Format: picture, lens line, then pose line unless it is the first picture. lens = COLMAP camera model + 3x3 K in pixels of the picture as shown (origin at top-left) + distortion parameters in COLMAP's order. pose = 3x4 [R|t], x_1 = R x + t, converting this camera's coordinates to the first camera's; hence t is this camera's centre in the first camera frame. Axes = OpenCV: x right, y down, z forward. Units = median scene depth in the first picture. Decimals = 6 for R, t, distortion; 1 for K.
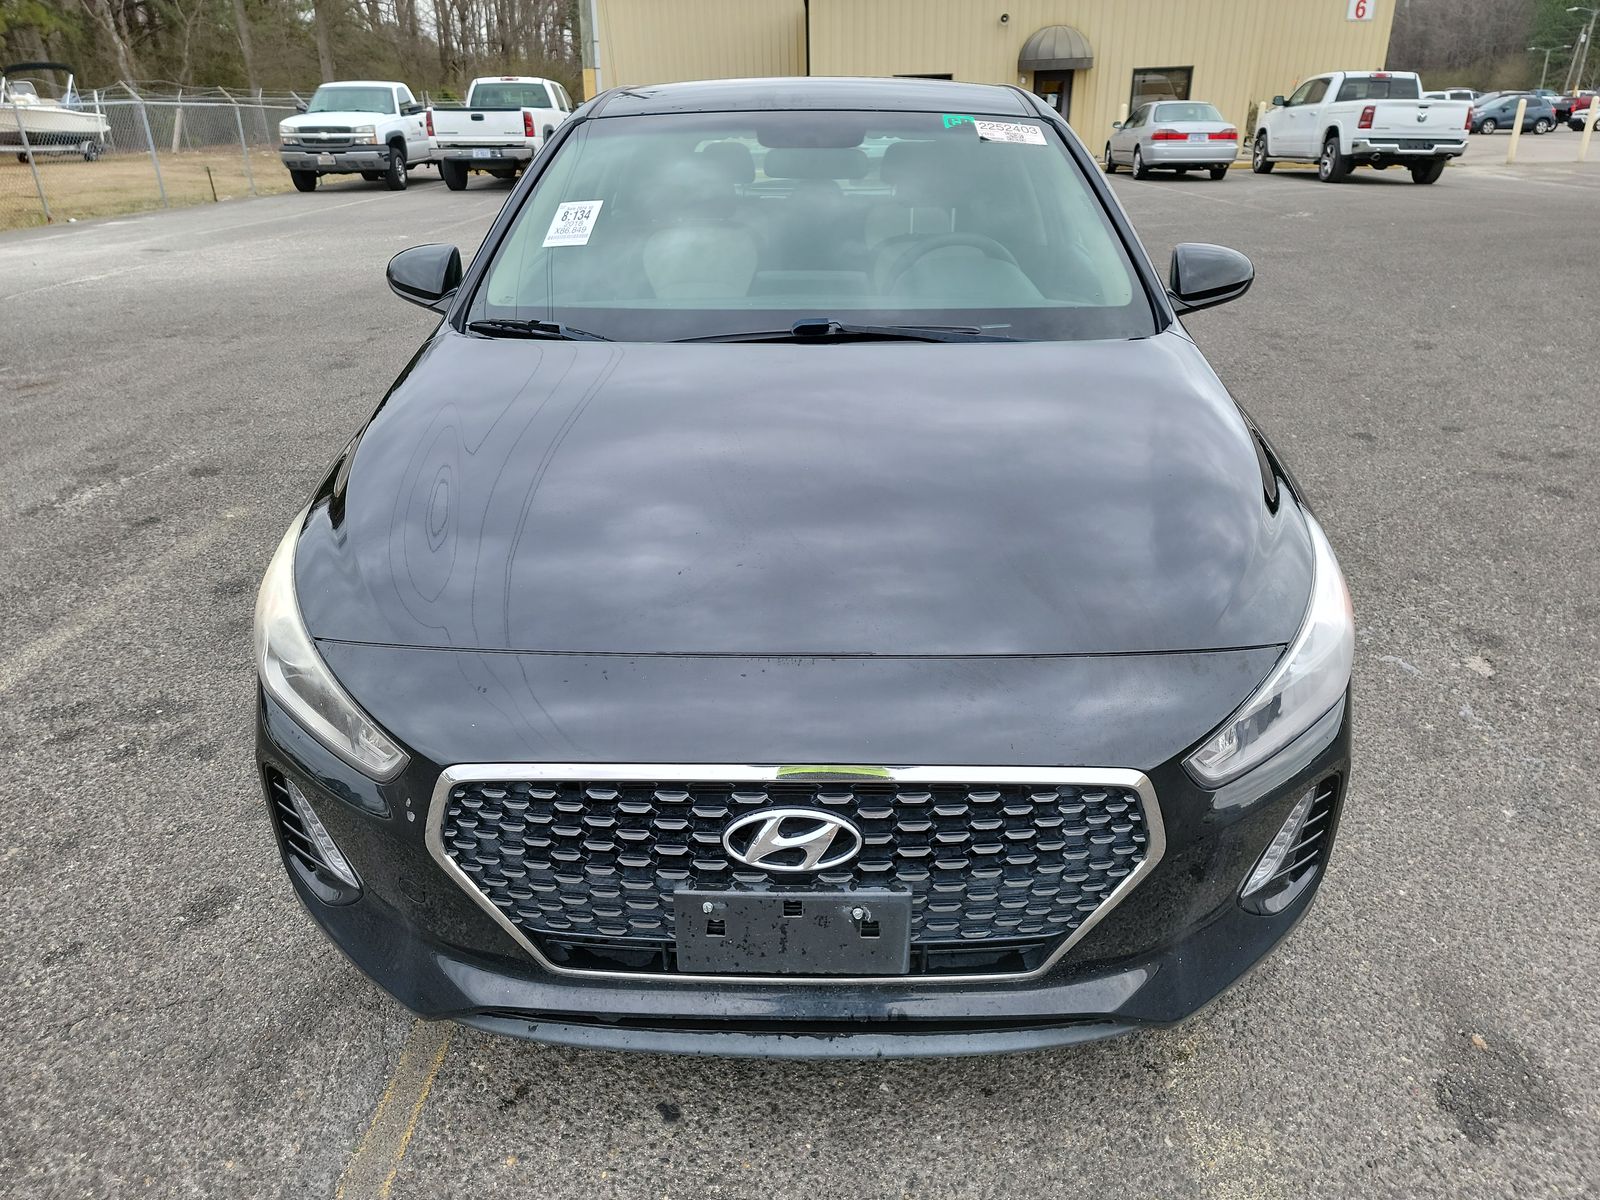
lens RADIAL K [[1038.8, 0, 800.0], [0, 1038.8, 600.0], [0, 0, 1]] dist [0.038425, -0.031525]
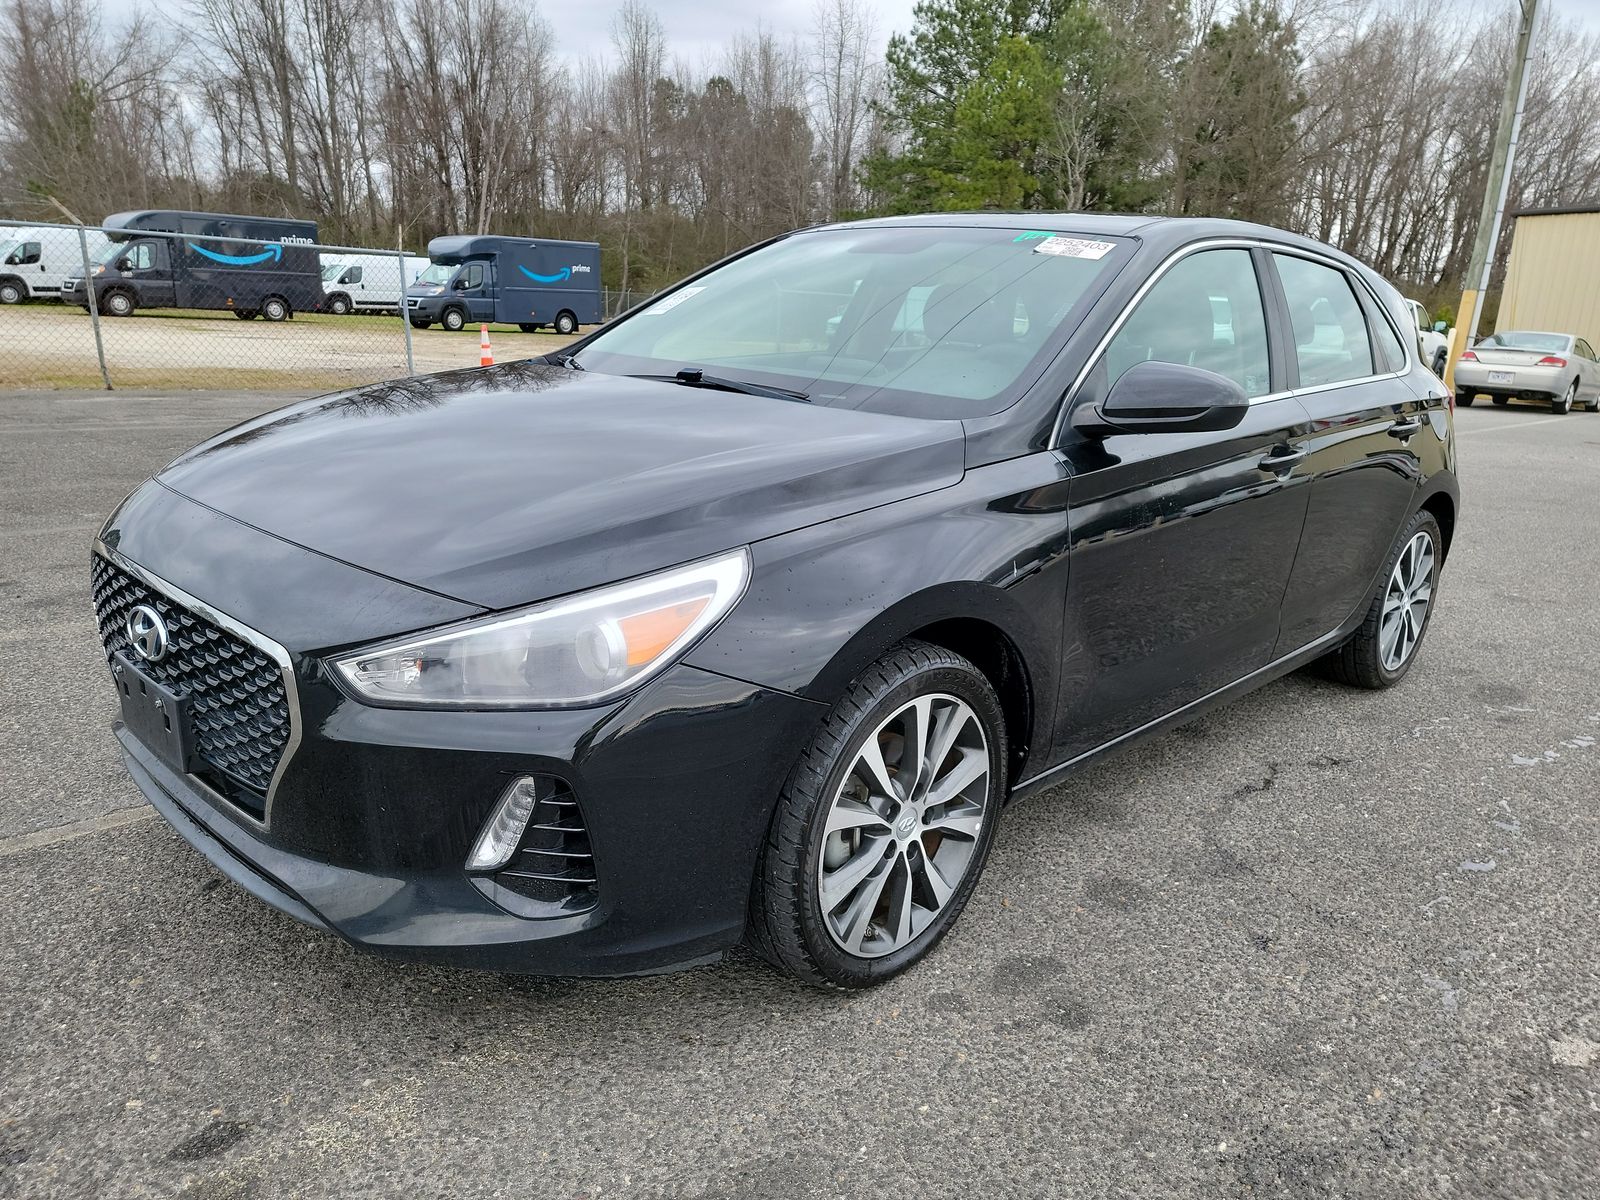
lens RADIAL K [[1038.8, 0, 800.0], [0, 1038.8, 600.0], [0, 0, 1]] dist [0.038425, -0.031525]
pose [[0.768165, 0.240823, -0.593235, 1.081624], [-0.329898, 0.942973, -0.044378, -0.024634], [0.548717, 0.229796, 0.803806, 0.268550]]
